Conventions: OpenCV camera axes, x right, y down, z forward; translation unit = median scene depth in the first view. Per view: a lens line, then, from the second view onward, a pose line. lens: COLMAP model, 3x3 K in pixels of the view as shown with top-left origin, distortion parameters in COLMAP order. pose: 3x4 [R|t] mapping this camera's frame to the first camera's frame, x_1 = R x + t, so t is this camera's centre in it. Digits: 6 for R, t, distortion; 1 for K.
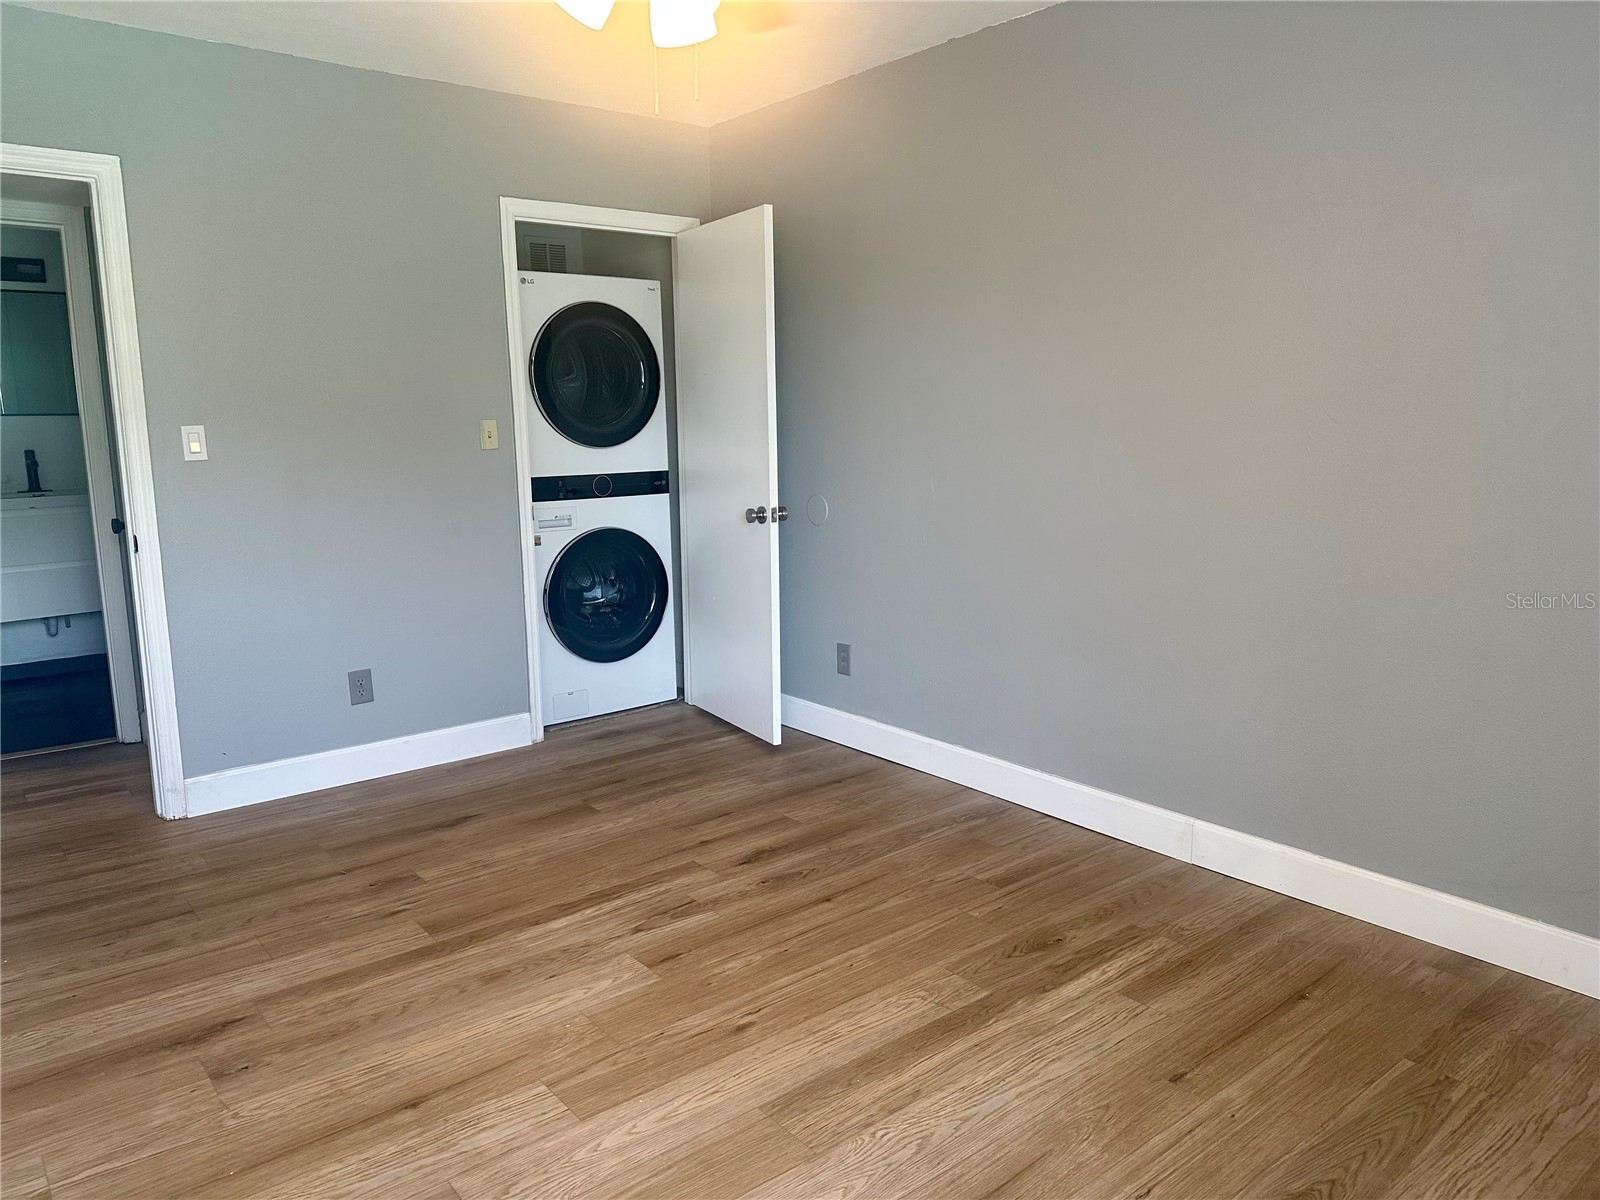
lens RADIAL K [[1144.5, 0, 807.1], [0, 1144.5, 594.6], [0, 0, 1]] dist [0.065075, -0.075516]
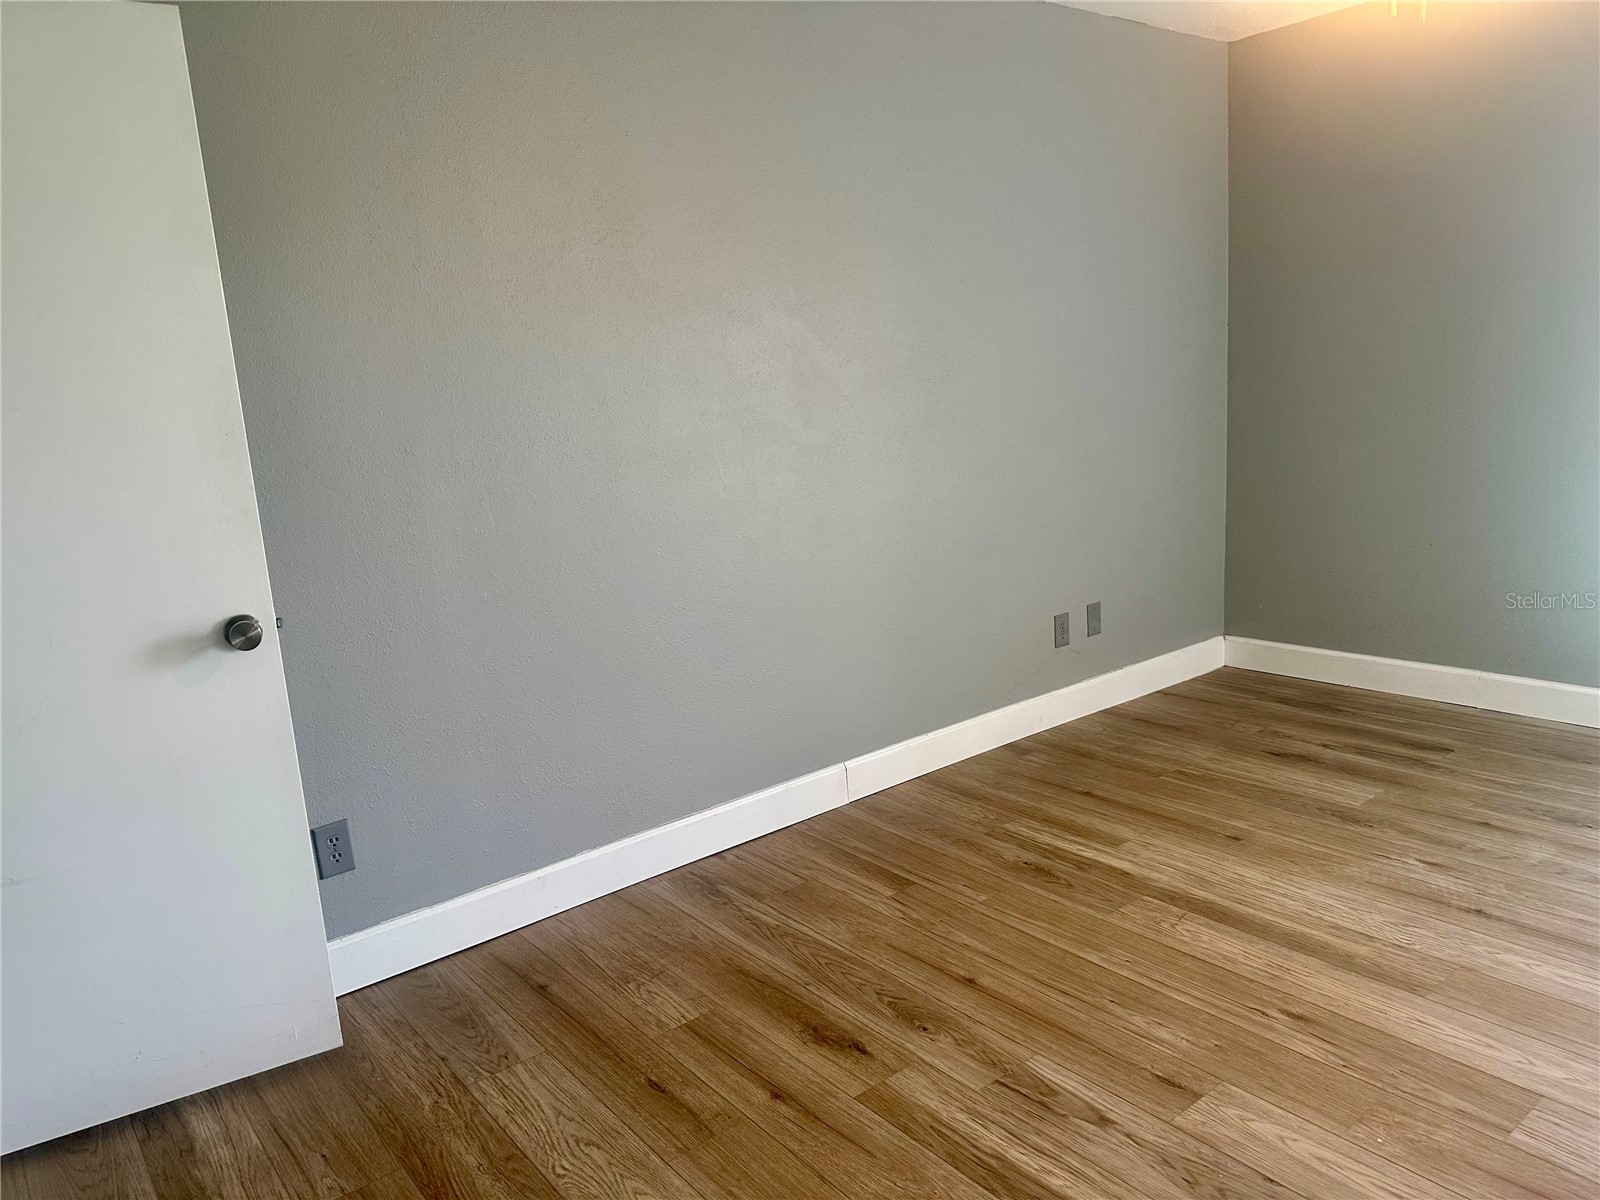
lens RADIAL K [[1144.5, 0, 780.3], [0, 1144.5, 592.4], [0, 0, 1]] dist [0.065075, -0.075516]
pose [[-0.000222, -0.175411, 0.984495, -0.806737], [0.220954, 0.960154, 0.171124, -0.183171], [-0.975284, 0.217566, 0.038545, 1.134069]]
